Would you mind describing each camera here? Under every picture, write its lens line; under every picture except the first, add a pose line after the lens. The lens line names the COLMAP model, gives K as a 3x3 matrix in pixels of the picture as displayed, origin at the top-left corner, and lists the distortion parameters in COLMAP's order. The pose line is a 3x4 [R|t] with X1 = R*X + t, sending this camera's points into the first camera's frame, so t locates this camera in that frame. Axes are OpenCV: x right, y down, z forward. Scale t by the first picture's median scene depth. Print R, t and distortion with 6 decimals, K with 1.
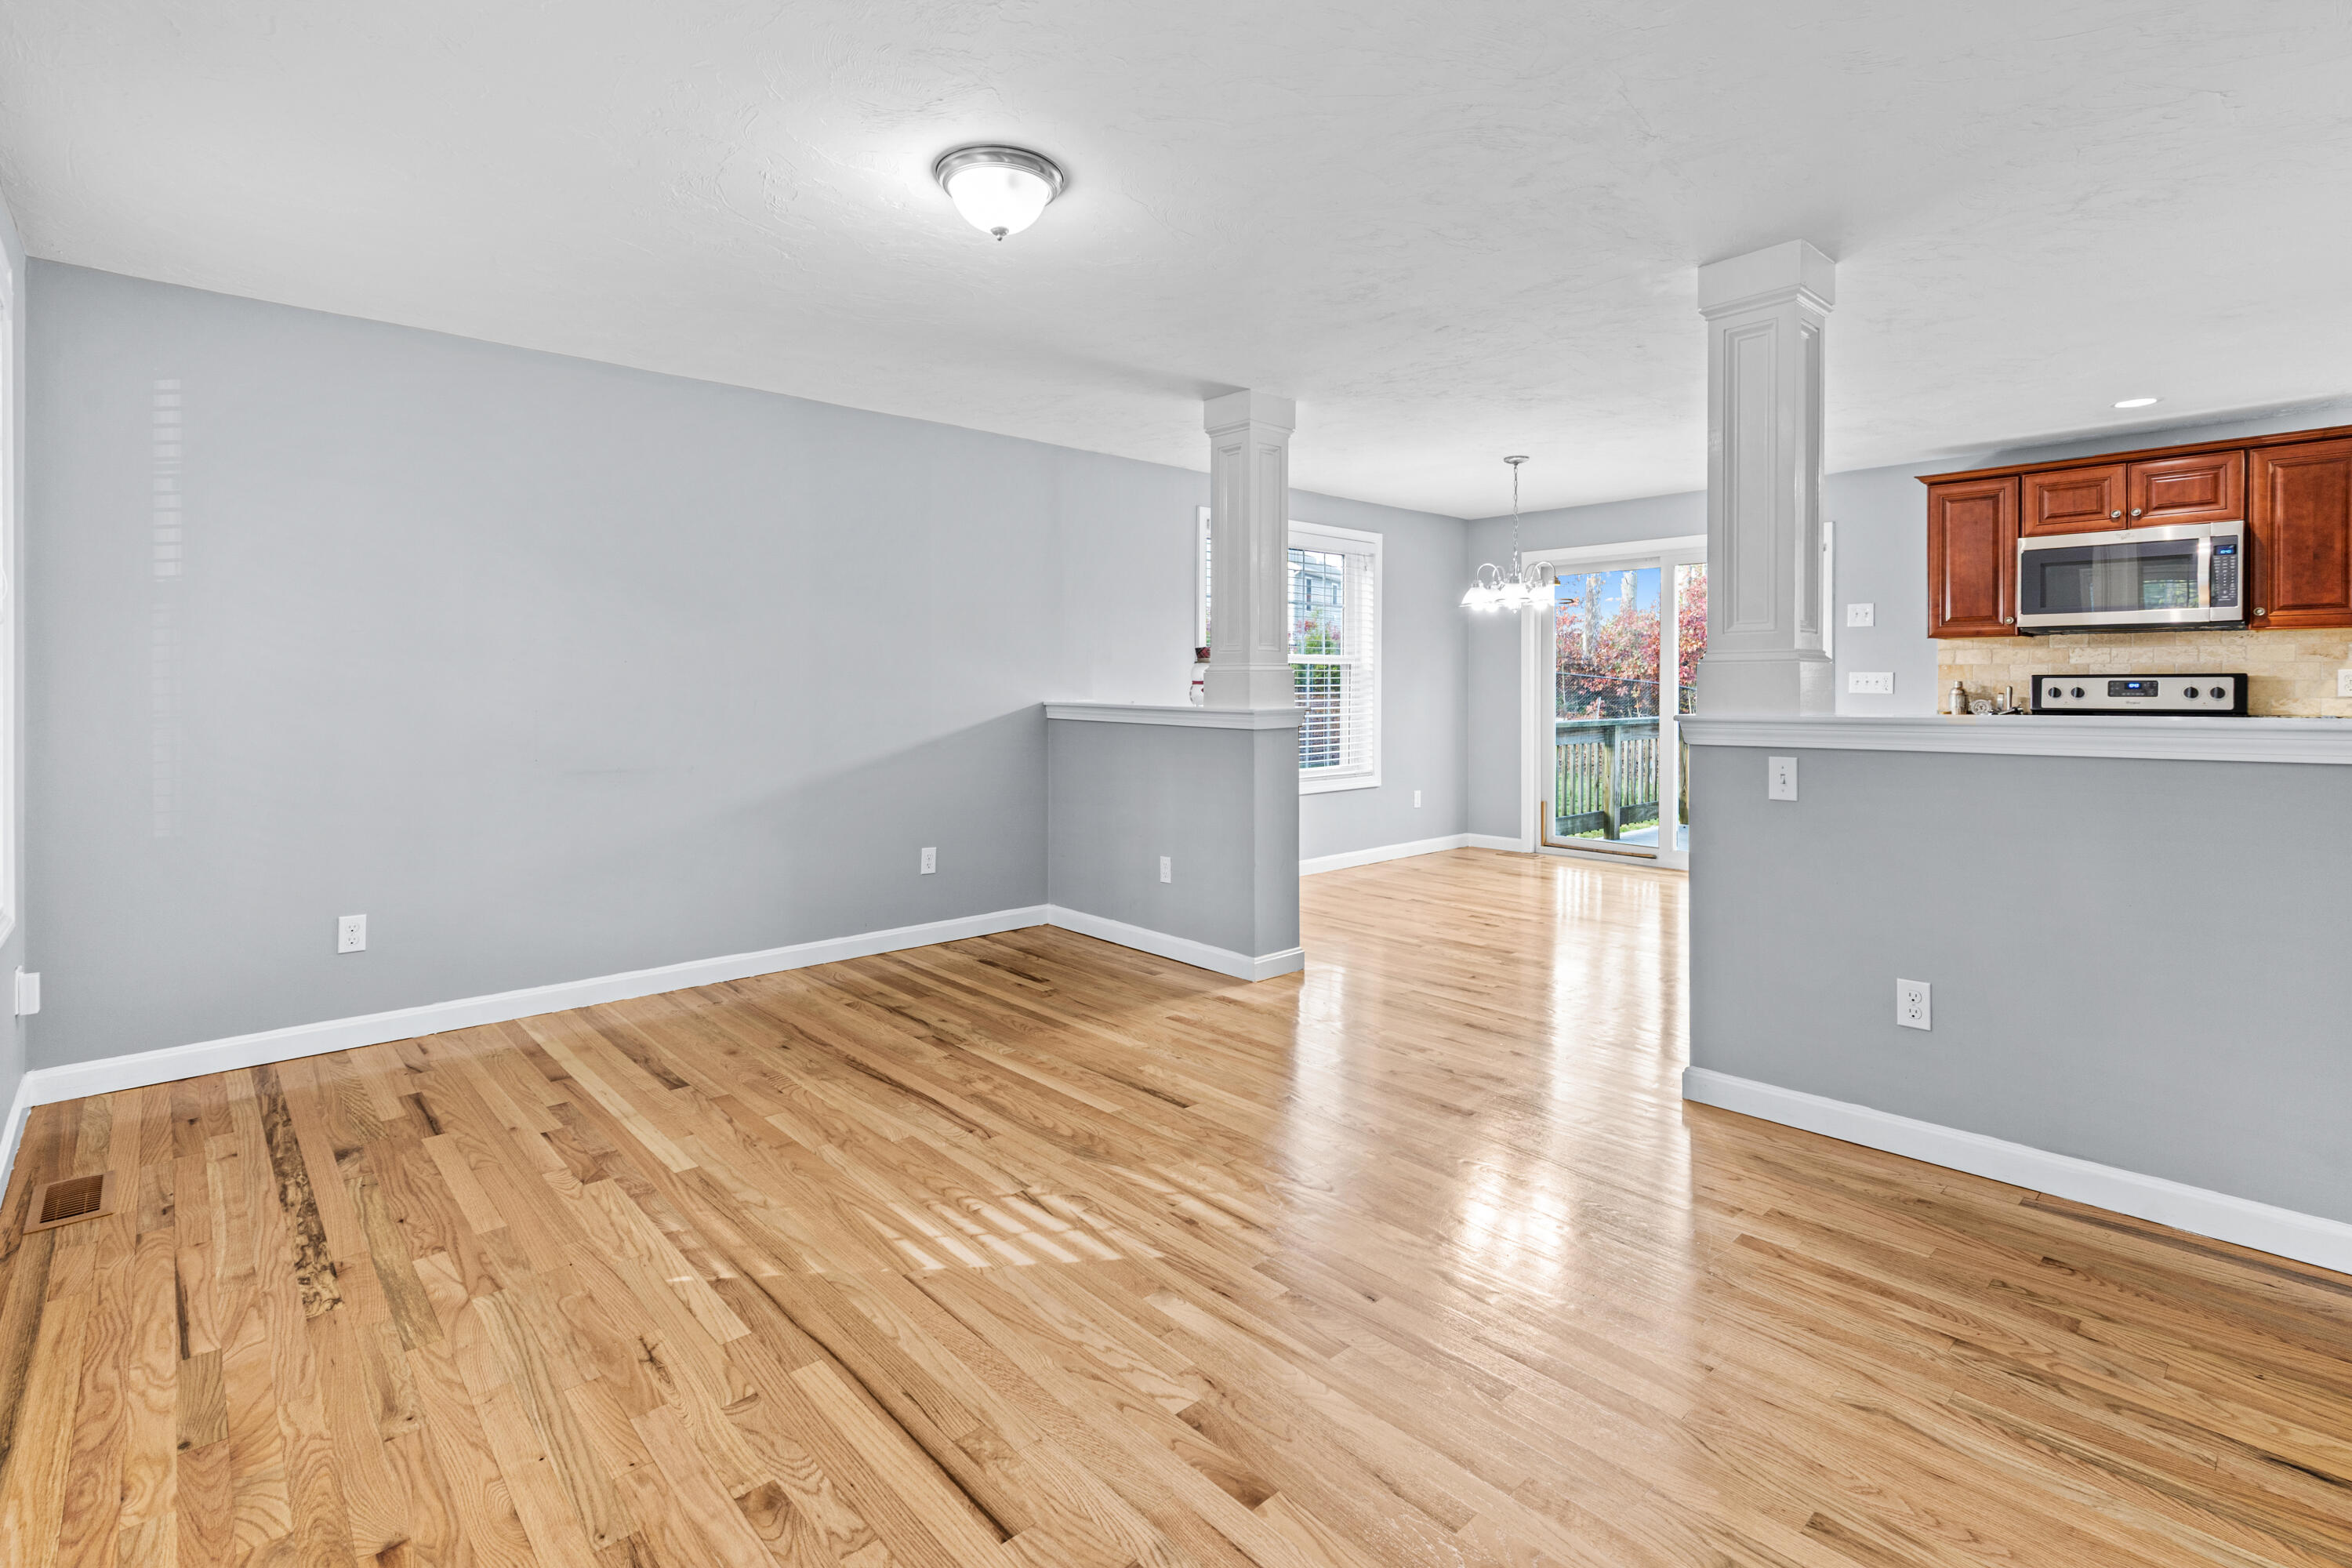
lens RADIAL K [[1093.9, 0, 1178.6], [0, 1093.9, 690.5], [0, 0, 1]] dist [0.000221, -0.000251]
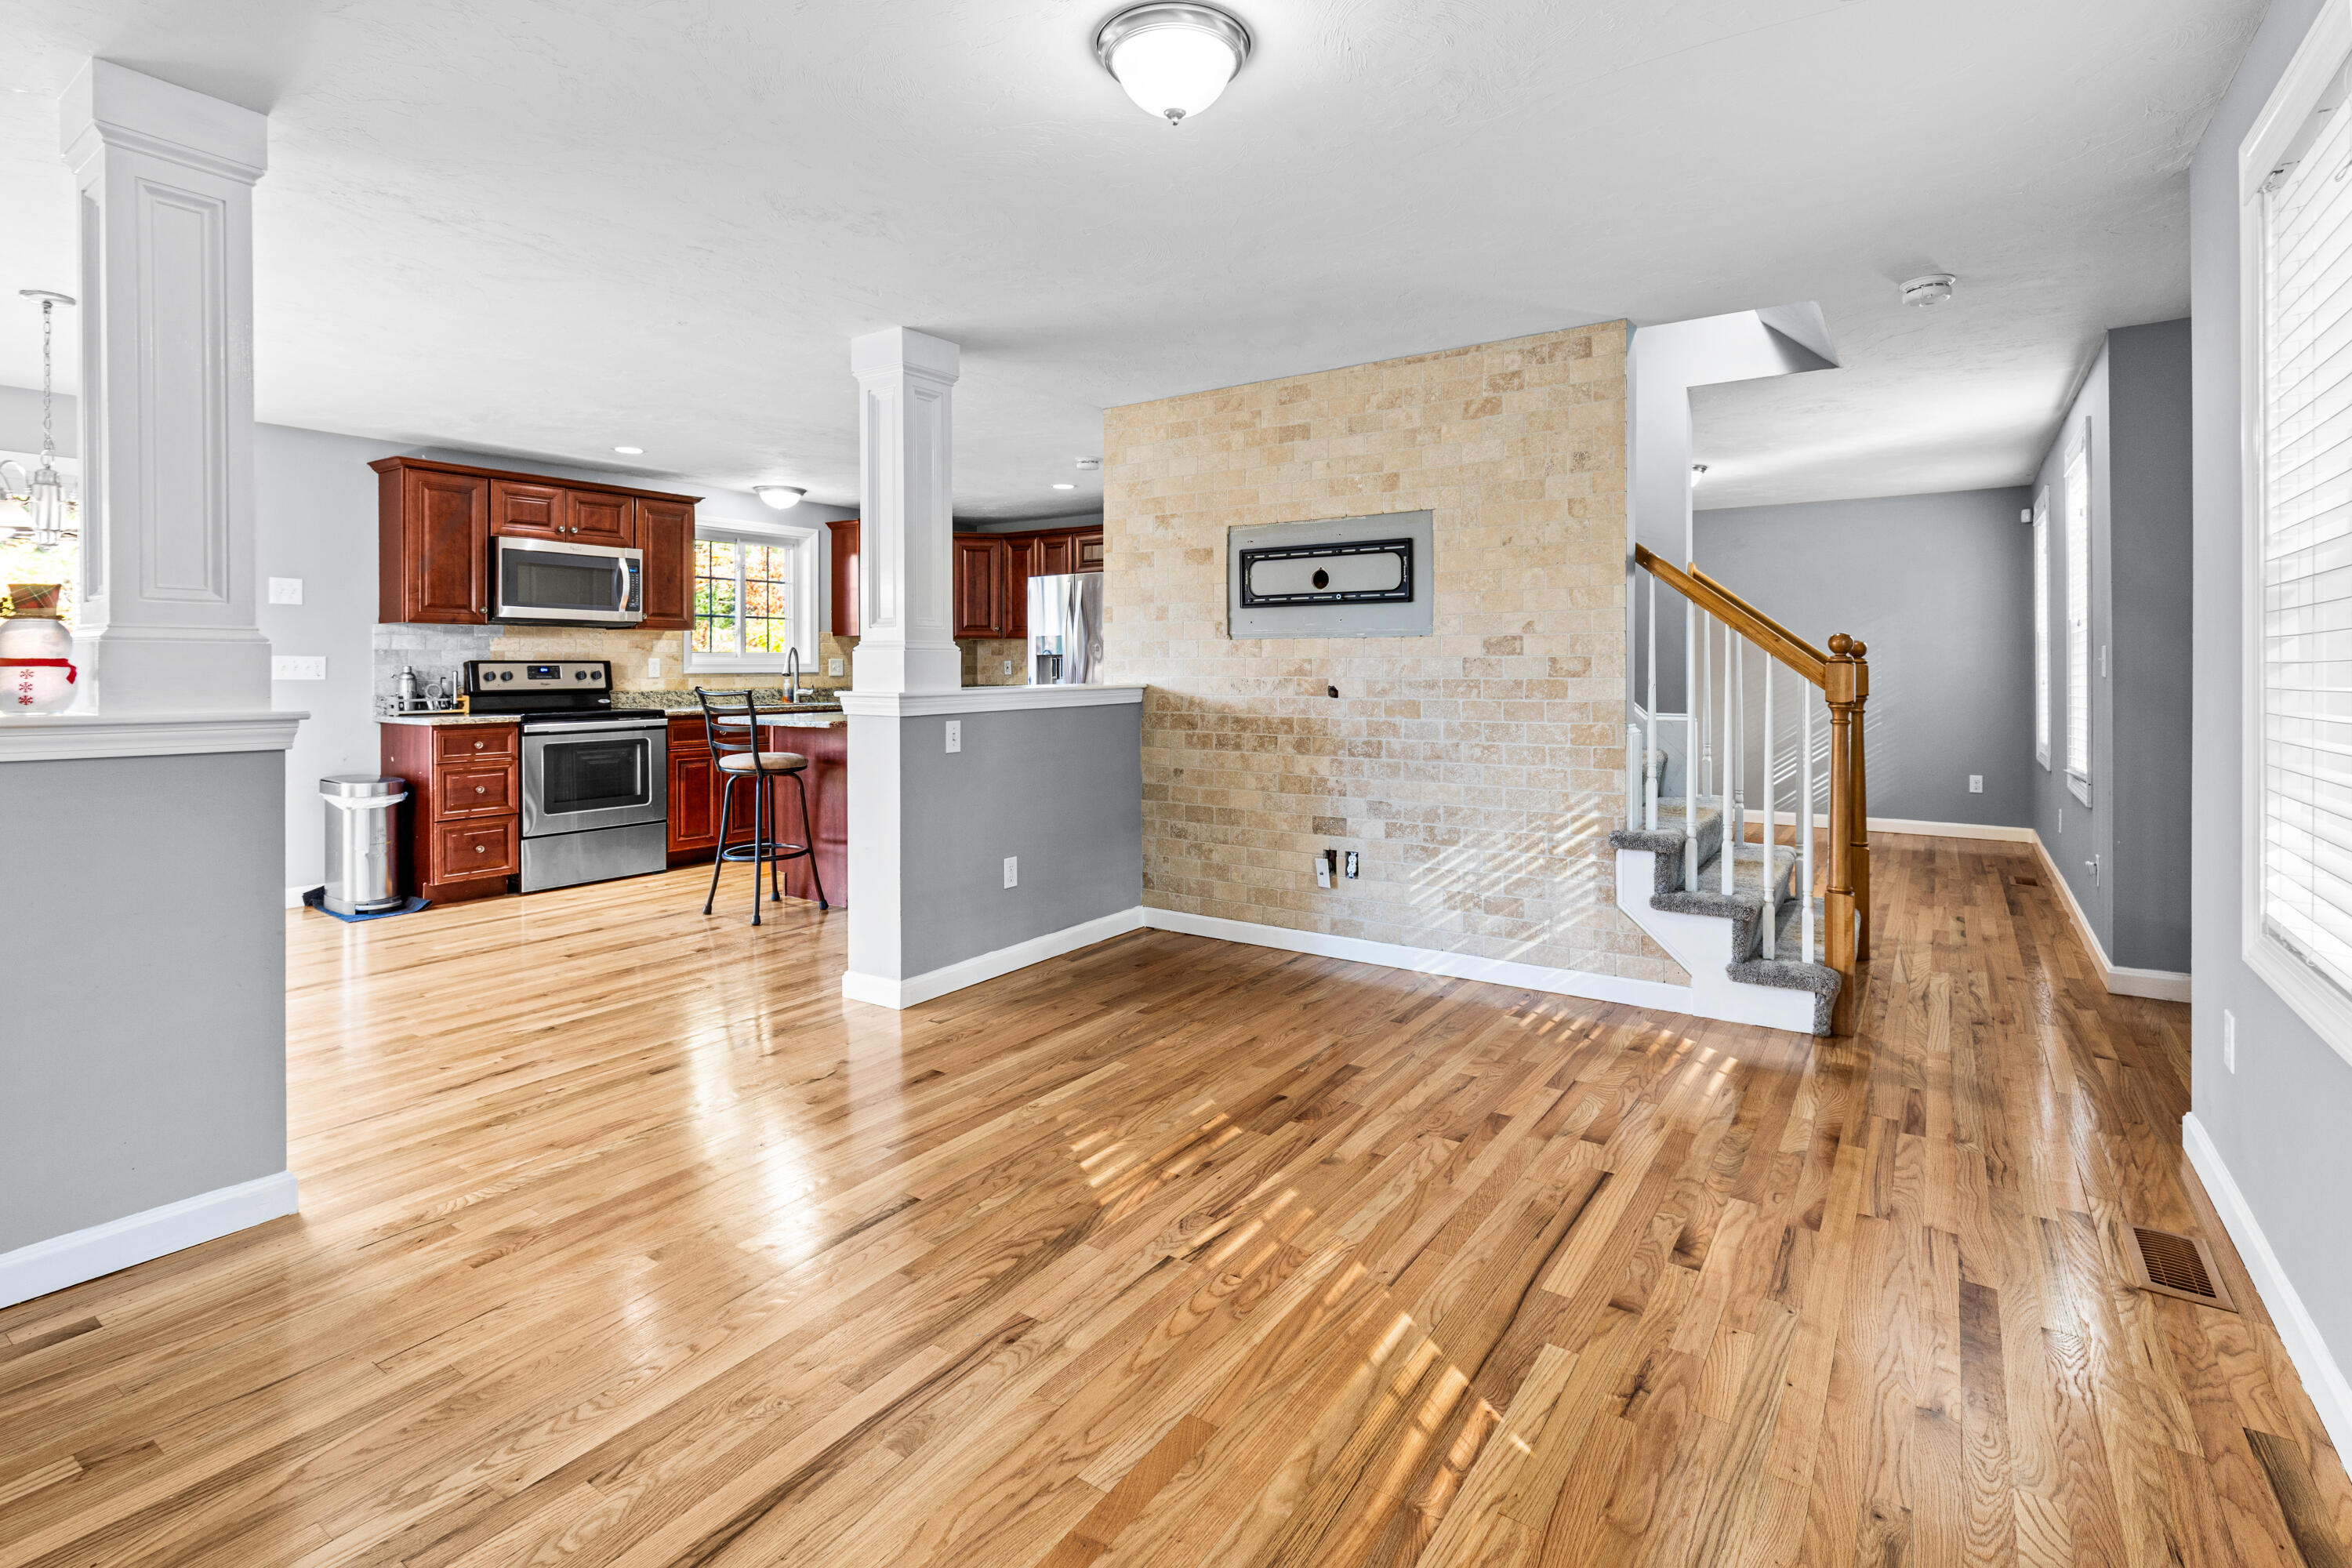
lens RADIAL K [[1104.7, 0, 1190.1], [0, 1104.7, 667.2], [0, 0, 1]] dist [-0.000107, 0.000203]
pose [[-0.226129, 0.001277, 0.974097, -0.497525], [0.008719, 0.999962, 0.000714, -0.002403], [-0.974058, 0.008654, -0.226131, 0.598645]]
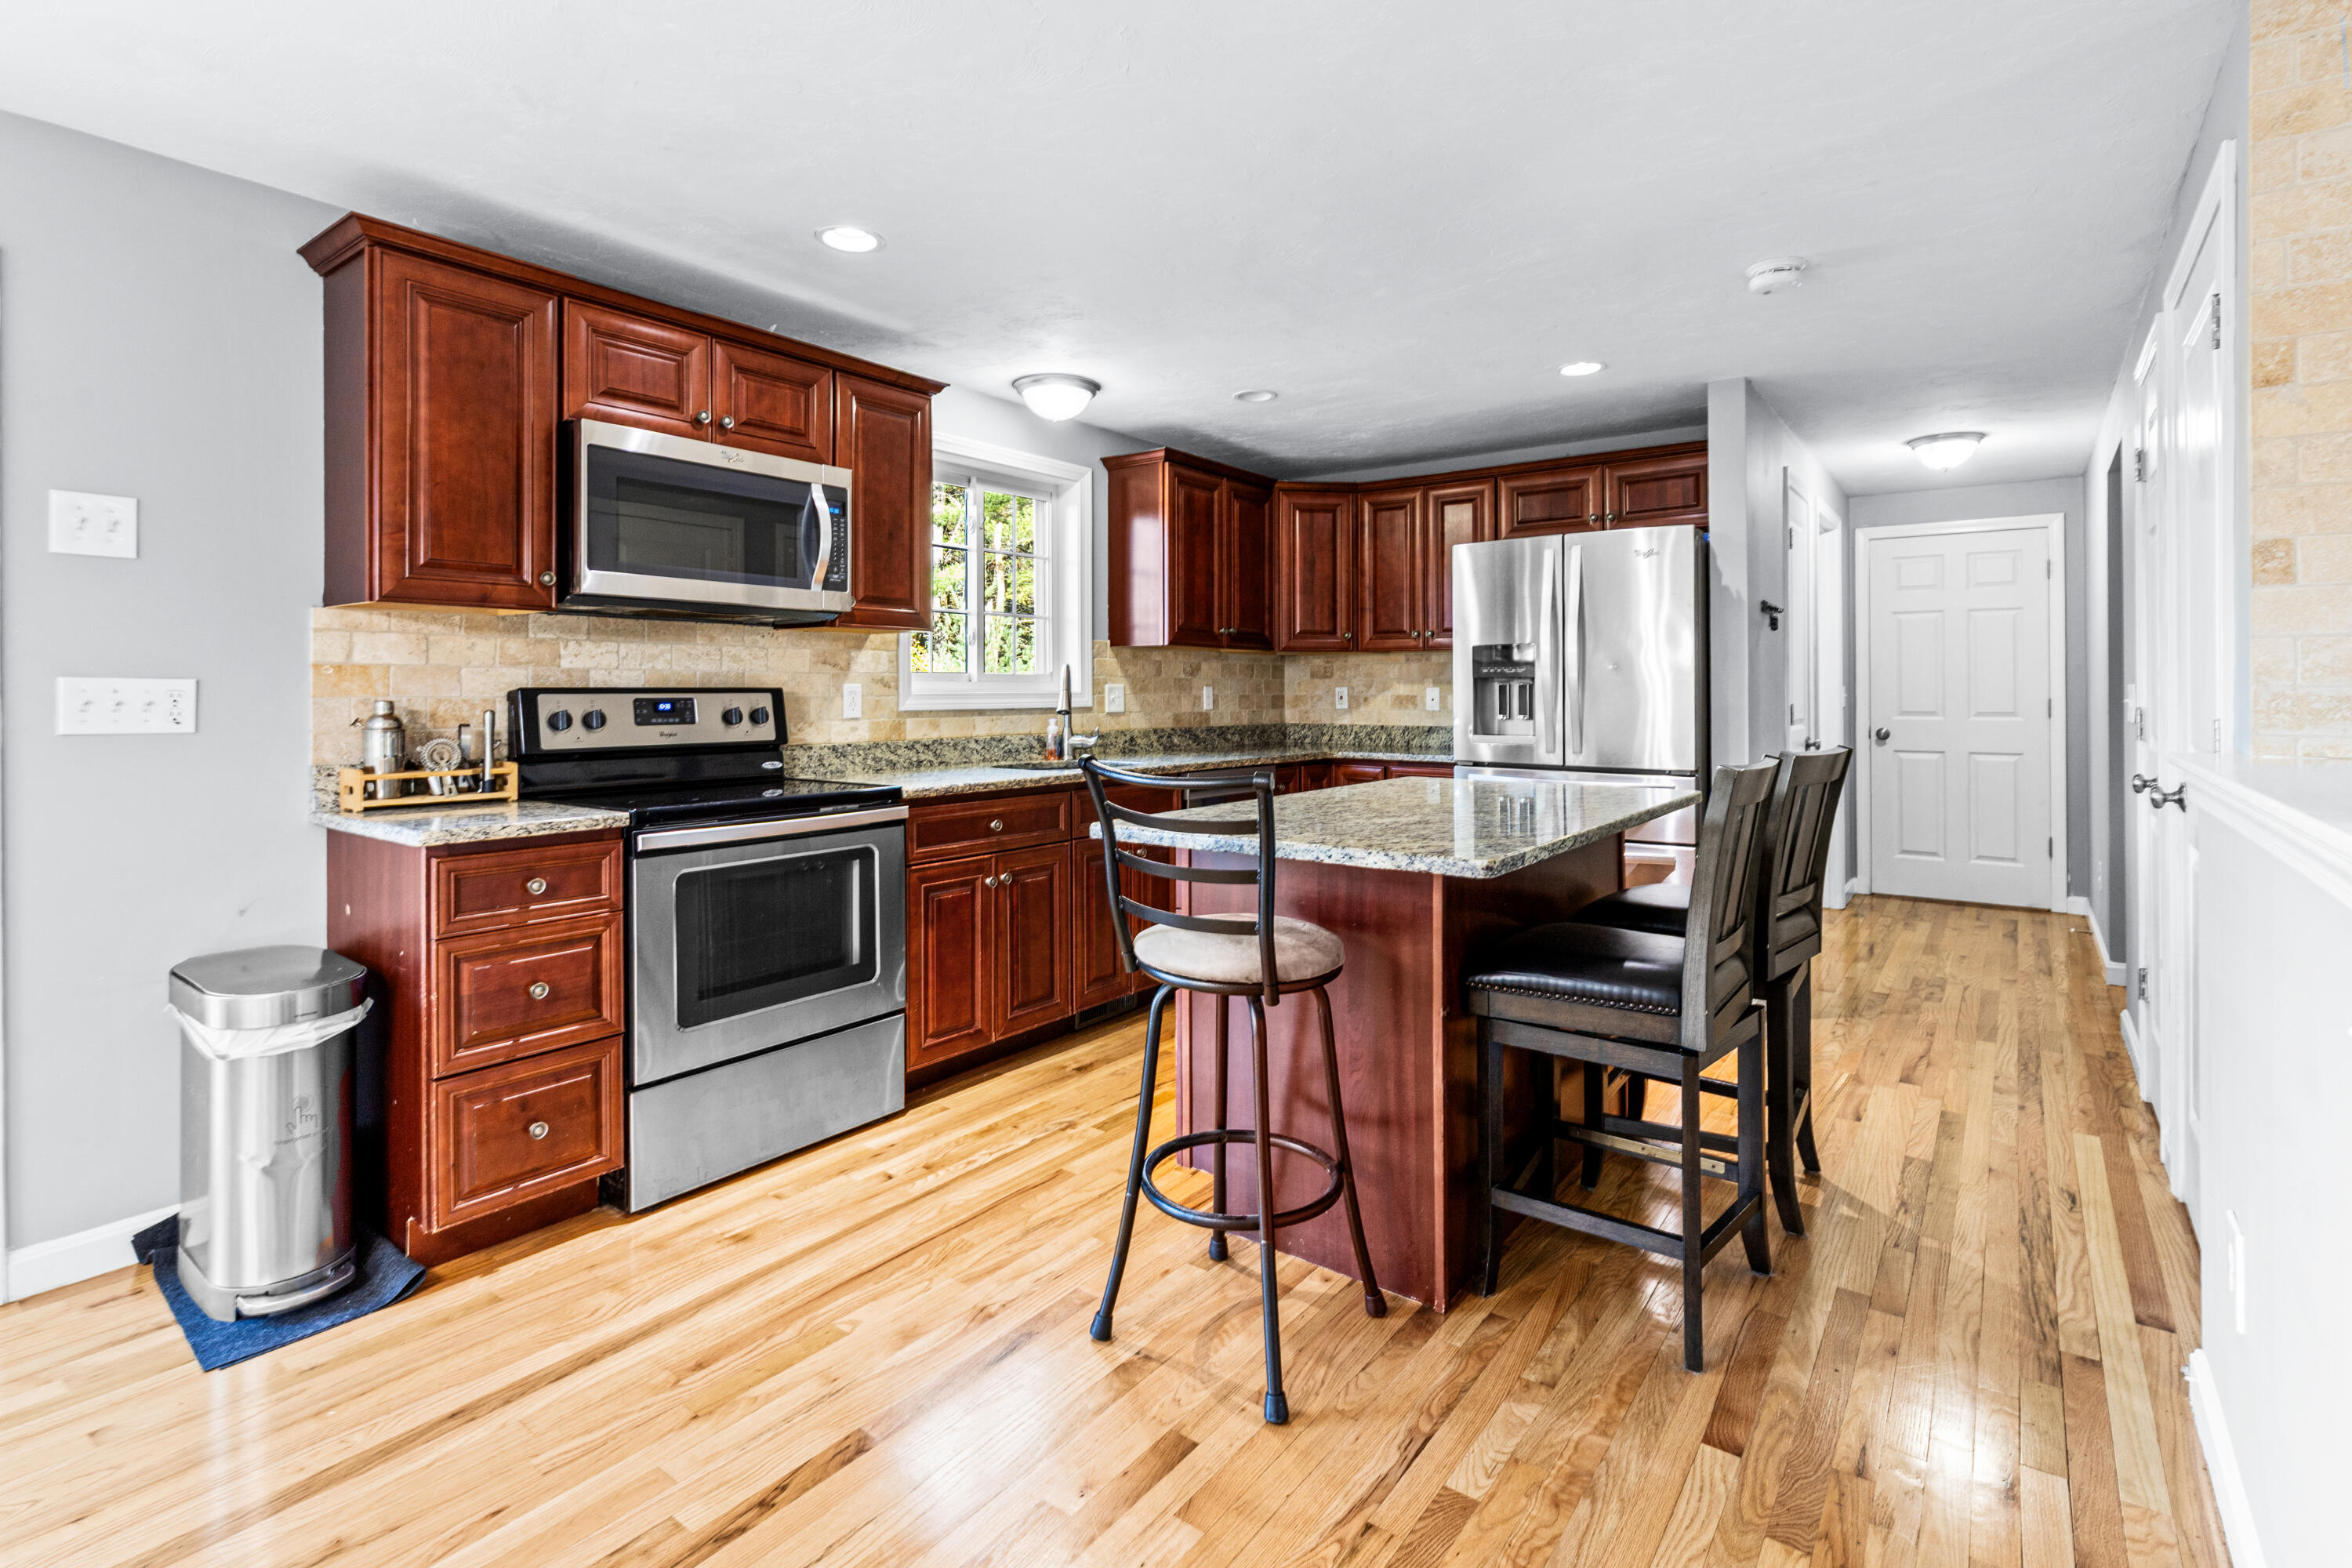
lens RADIAL K [[1093.9, 0, 1178.6], [0, 1093.9, 690.5], [0, 0, 1]] dist [0.000221, -0.000251]
pose [[-0.181383, 0.003125, 0.983408, 0.230409], [0.008727, 0.999961, -0.001568, -0.010371], [-0.983374, 0.008298, -0.181403, 0.856943]]
